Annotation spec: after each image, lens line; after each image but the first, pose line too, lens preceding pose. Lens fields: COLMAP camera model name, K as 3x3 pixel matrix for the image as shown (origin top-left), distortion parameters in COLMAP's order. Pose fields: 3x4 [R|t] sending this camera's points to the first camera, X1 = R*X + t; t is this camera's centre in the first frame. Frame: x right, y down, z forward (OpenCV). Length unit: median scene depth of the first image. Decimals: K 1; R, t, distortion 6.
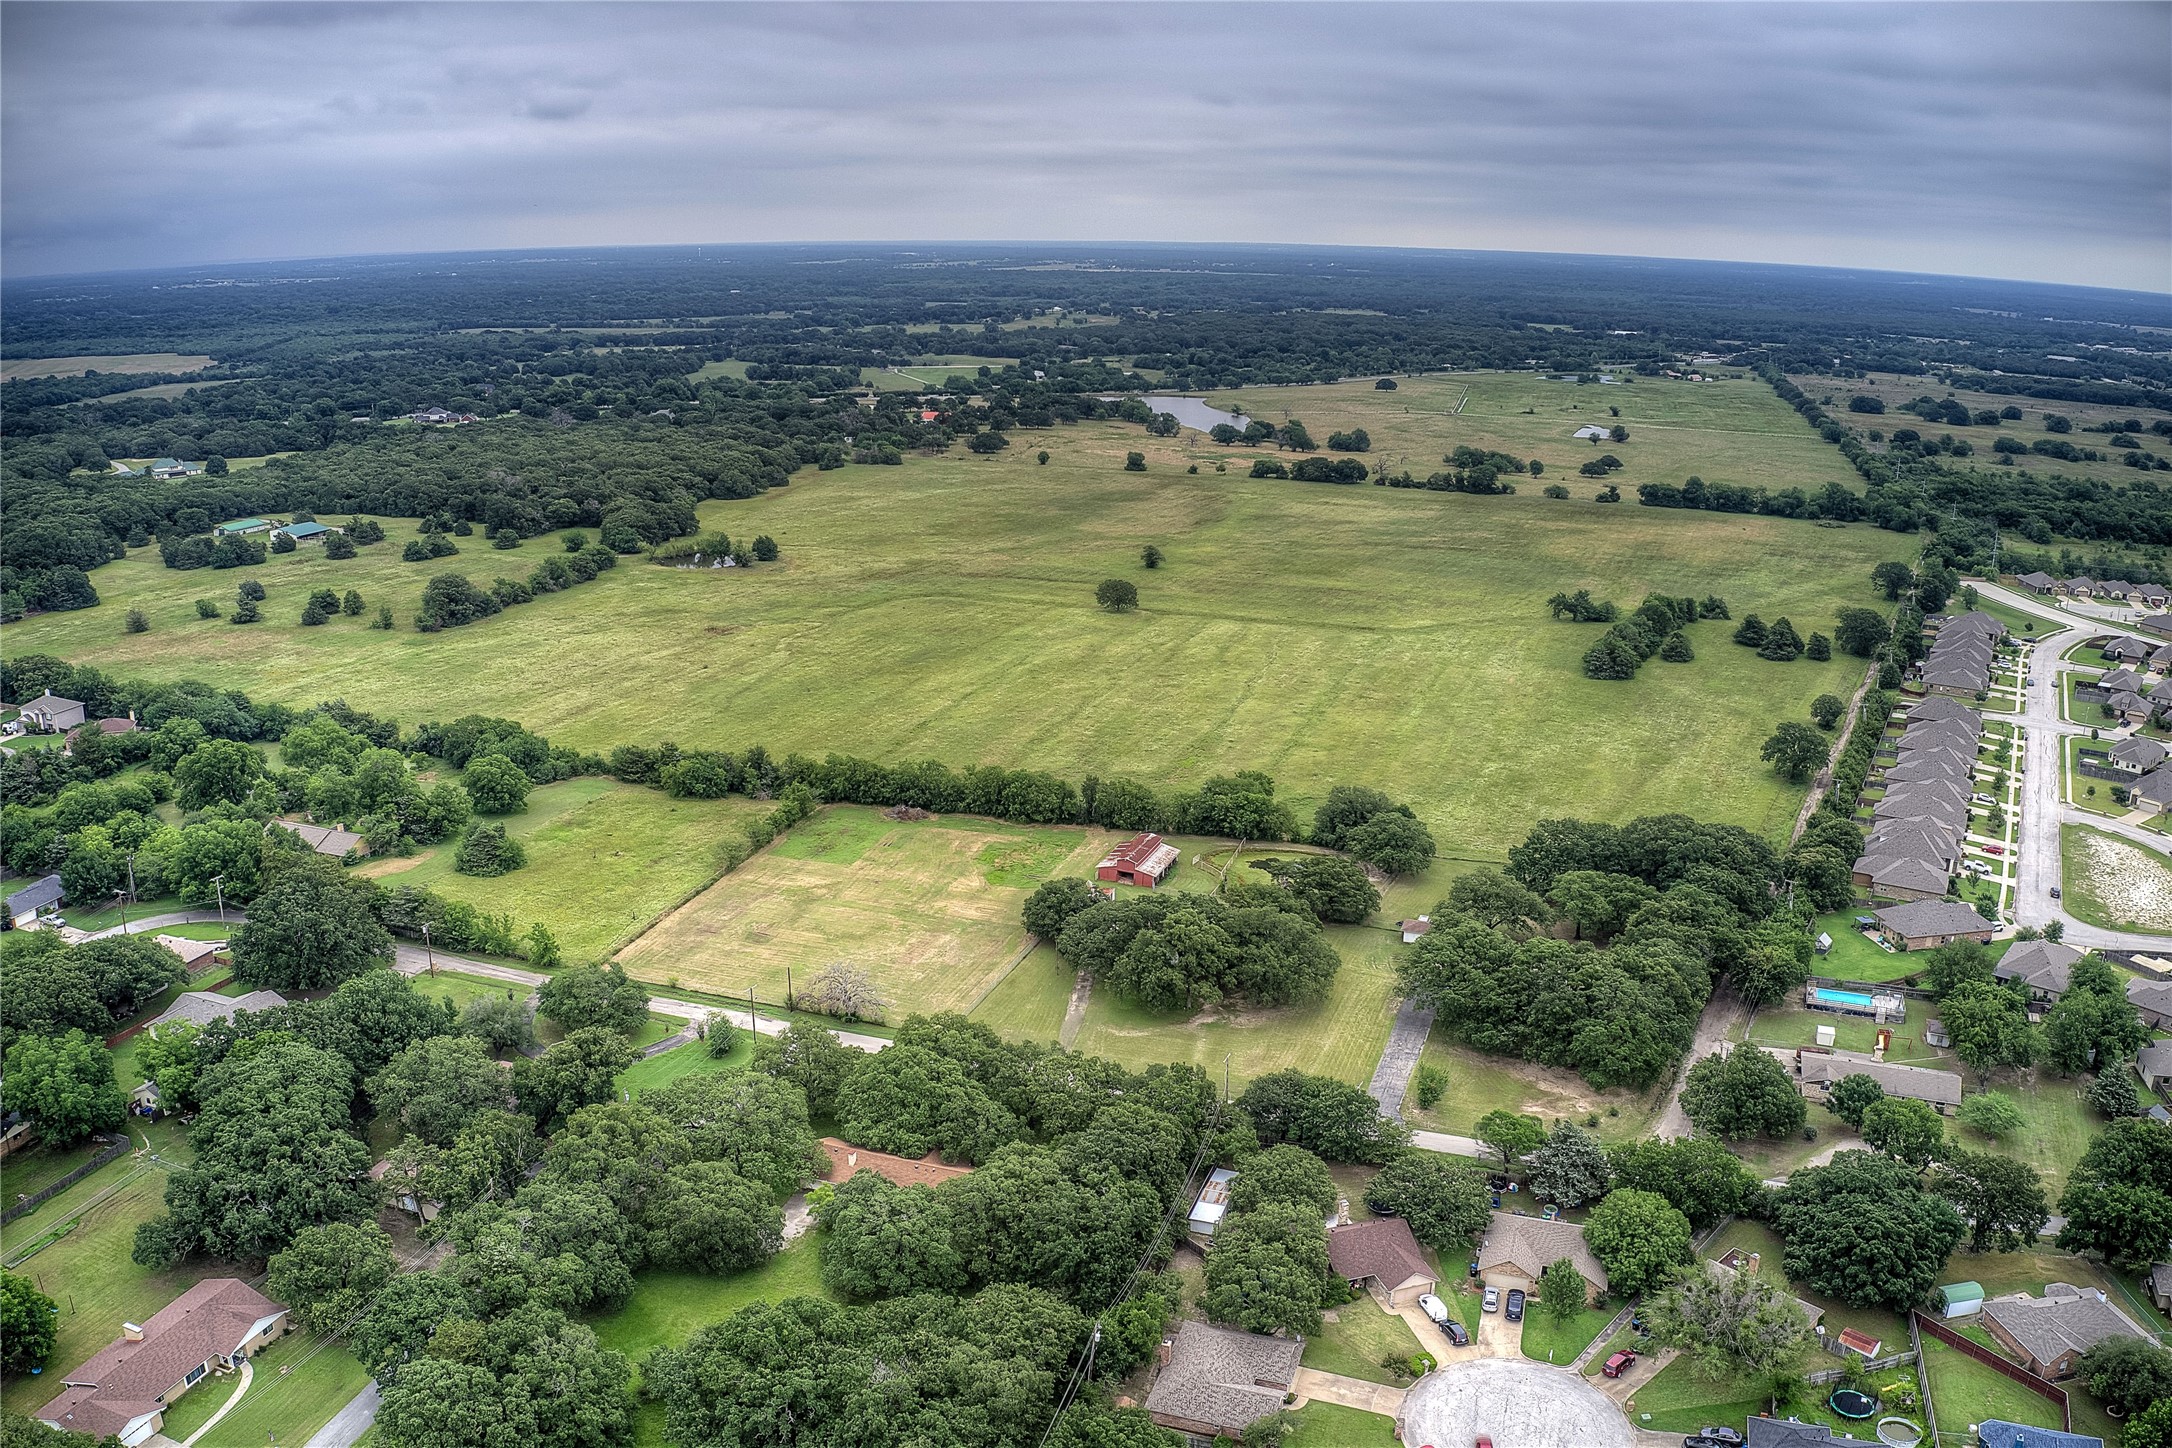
lens RADIAL K [[1720.3, 0, 1086.0], [0, 1720.3, 724.0], [0, 0, 1]] dist [-0.183255, 0.032438]
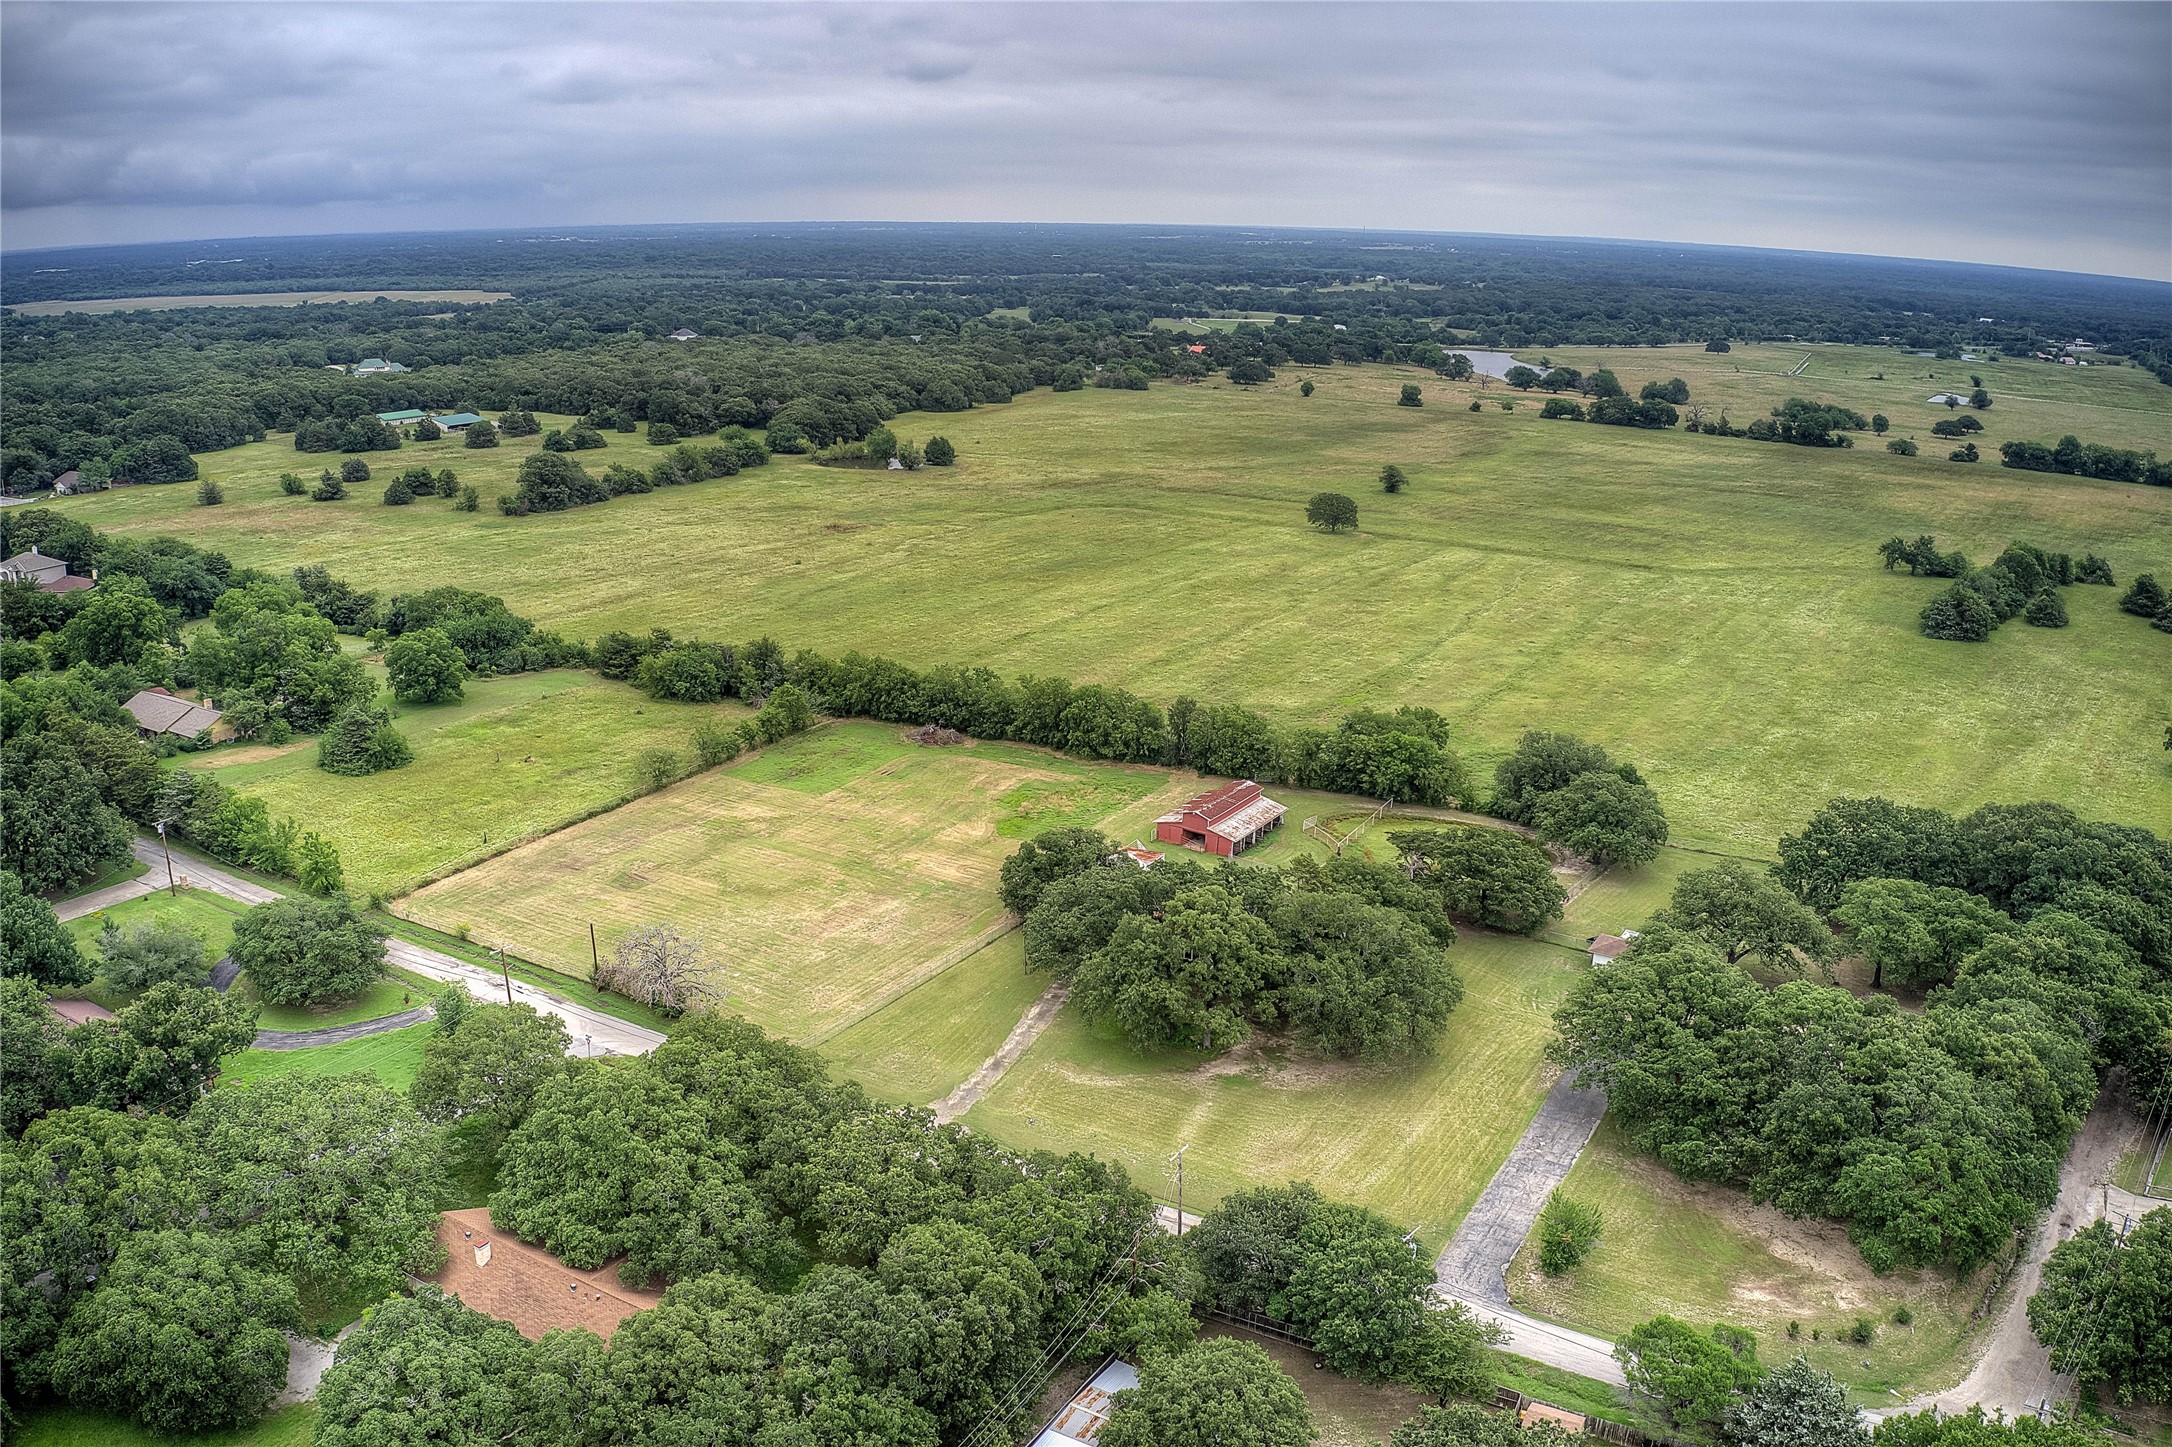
lens RADIAL K [[1720.3, 0, 1086.0], [0, 1720.3, 723.5], [0, 0, 1]] dist [-0.183255, 0.032438]
pose [[0.980689, 0.062792, -0.185221, 0.084059], [-0.061694, 0.998027, 0.011695, 0.030952], [0.185590, -0.000042, 0.982627, 0.264456]]
